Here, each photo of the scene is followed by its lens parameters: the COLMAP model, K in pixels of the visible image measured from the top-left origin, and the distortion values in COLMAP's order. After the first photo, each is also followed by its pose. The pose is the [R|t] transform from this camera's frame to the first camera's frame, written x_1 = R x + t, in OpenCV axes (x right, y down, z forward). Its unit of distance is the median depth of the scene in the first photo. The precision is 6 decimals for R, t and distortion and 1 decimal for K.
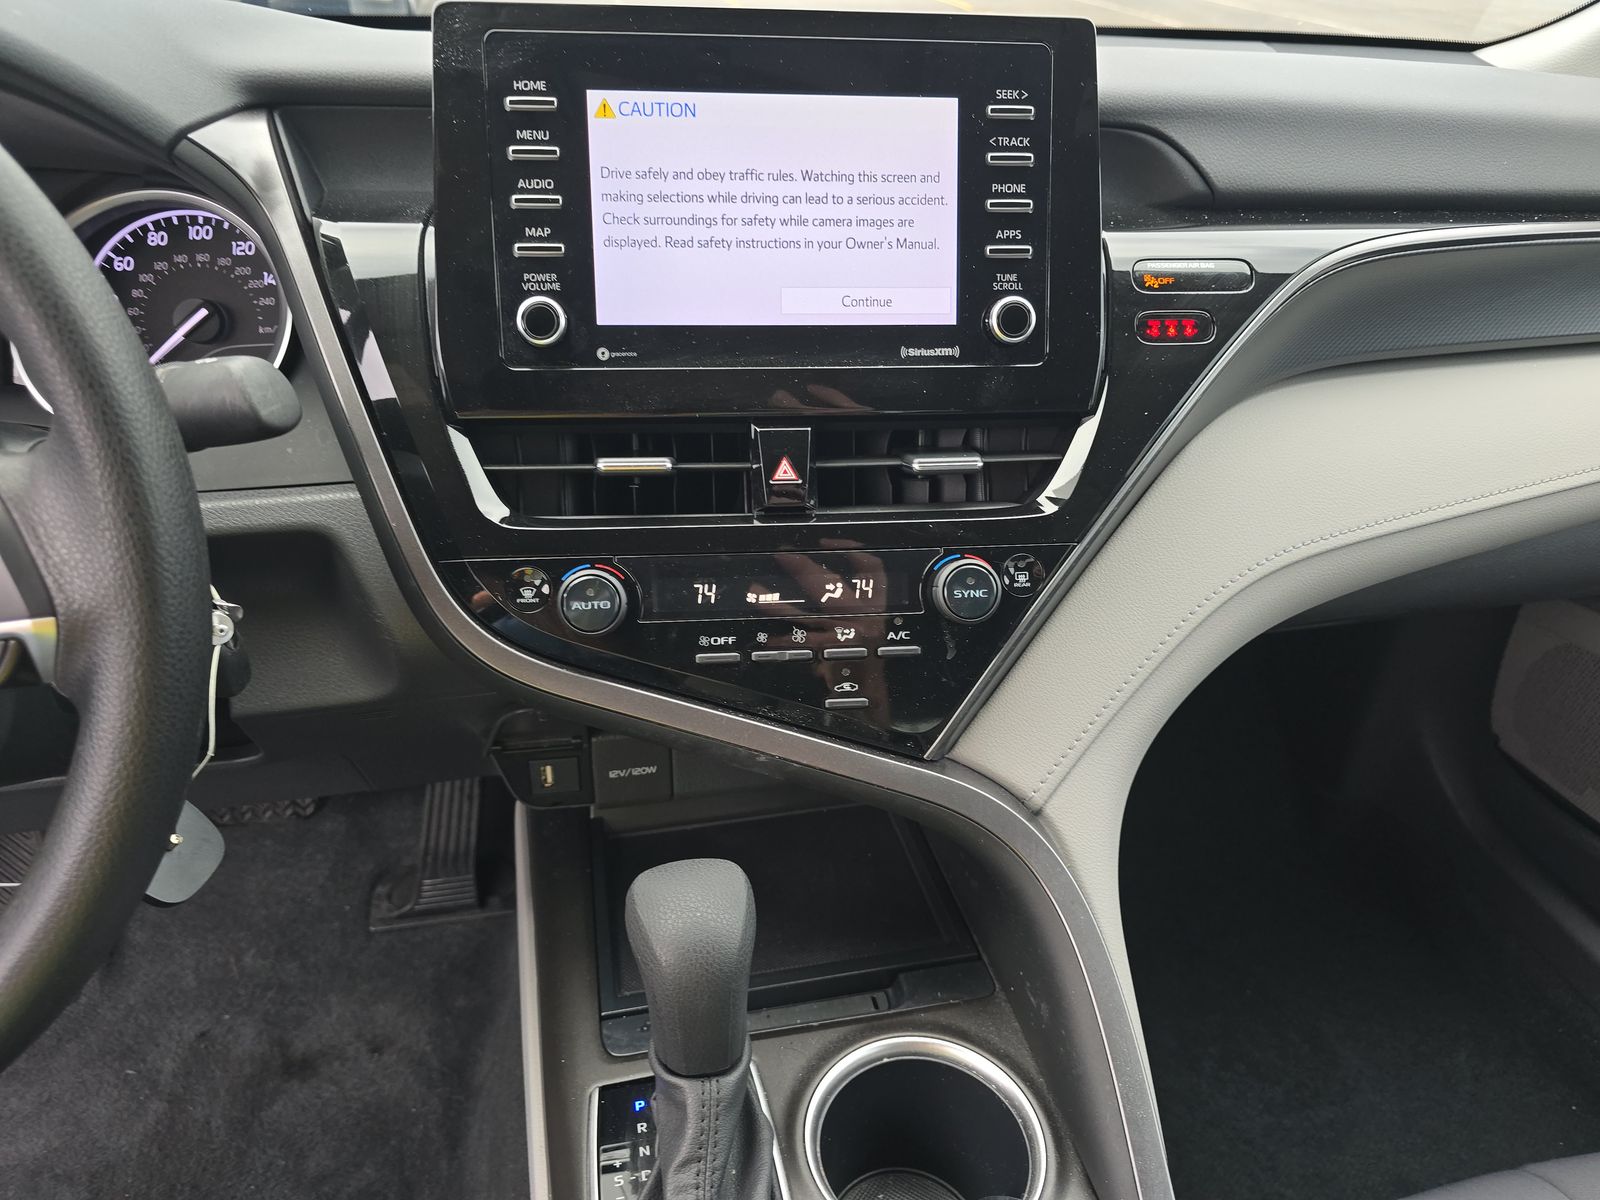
lens RADIAL K [[1062.5, 0, 800.0], [0, 1062.5, 600.0], [0, 0, 1]] dist [-0.000556, -0.002586]
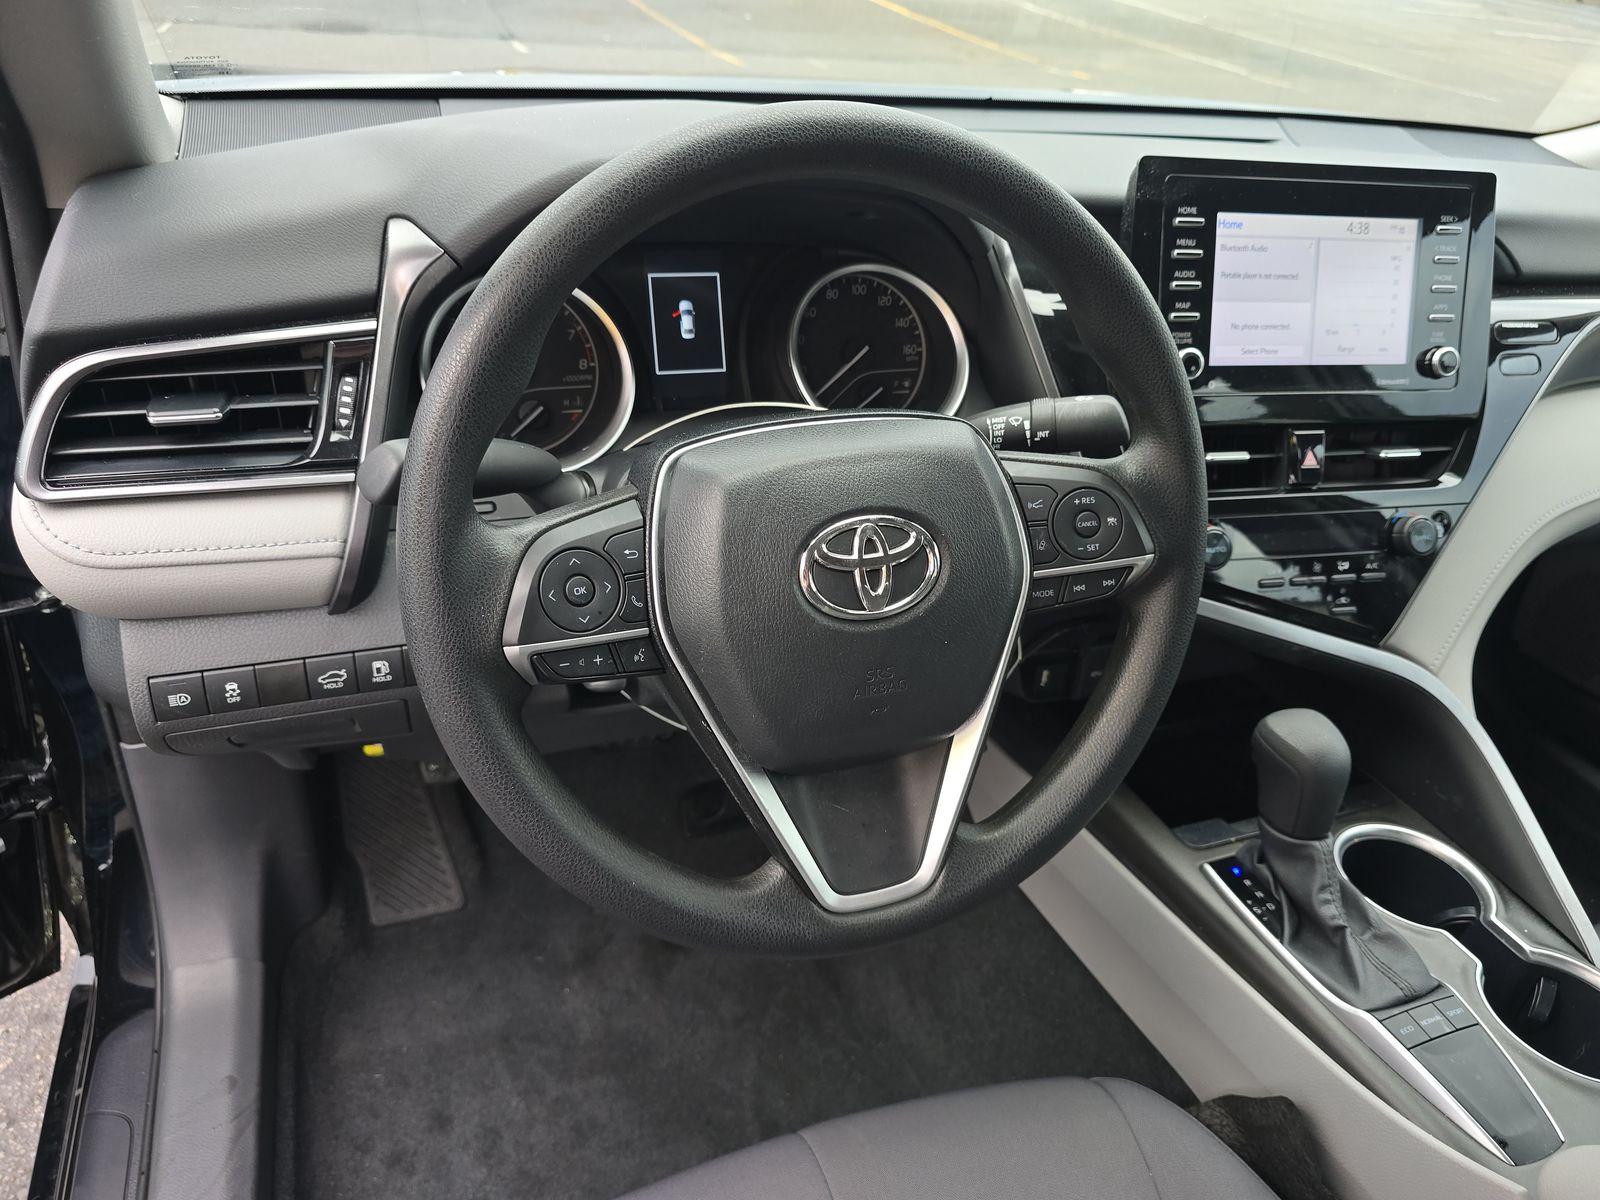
lens RADIAL K [[1043.3, 0, 800.0], [0, 1043.3, 600.0], [0, 0, 1]] dist [0.000781, -0.031467]
pose [[0.991191, -0.028807, 0.129269, -0.955292], [0.024068, 0.998985, 0.038073, 0.005421], [-0.130235, -0.034626, 0.990878, -0.405672]]
